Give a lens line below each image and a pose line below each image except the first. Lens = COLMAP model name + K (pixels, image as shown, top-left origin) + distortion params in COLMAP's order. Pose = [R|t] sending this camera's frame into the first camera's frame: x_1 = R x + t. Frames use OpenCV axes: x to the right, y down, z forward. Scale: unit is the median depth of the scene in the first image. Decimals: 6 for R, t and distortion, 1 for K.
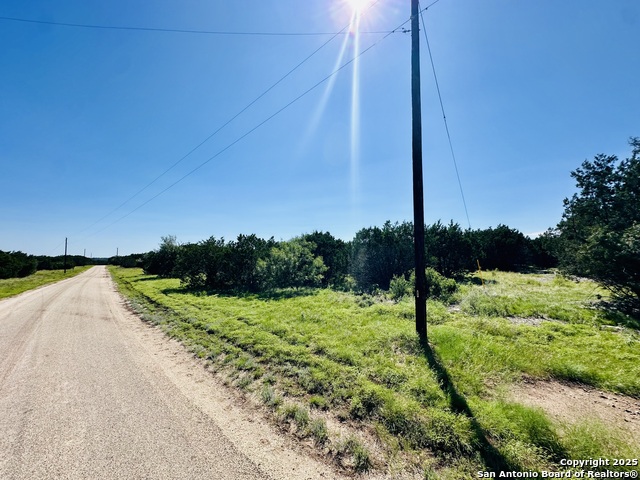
lens RADIAL K [[260.4, 0, 320.0], [0, 260.4, 240.0], [0, 0, 1]] dist [0.000975, 0.000090]
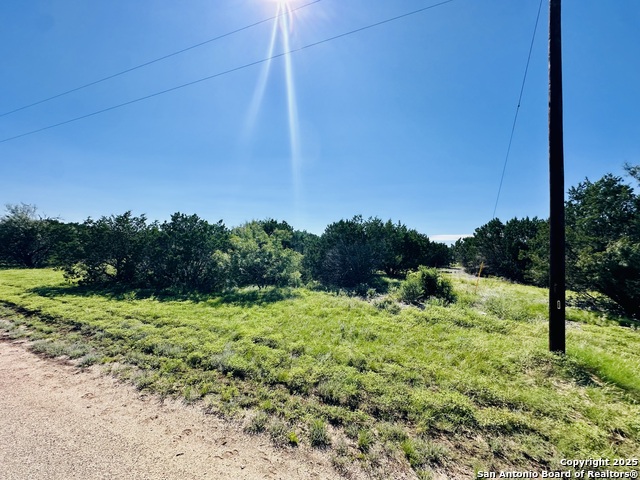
lens RADIAL K [[252.3, 0, 320.5], [0, 252.3, 231.9], [0, 0, 1]] dist [-0.022873, 0.000231]
pose [[0.909770, 0.079109, 0.407505, -0.238745], [-0.075416, 0.996835, -0.025147, 0.021292], [-0.408204, -0.007854, 0.912857, 0.203606]]
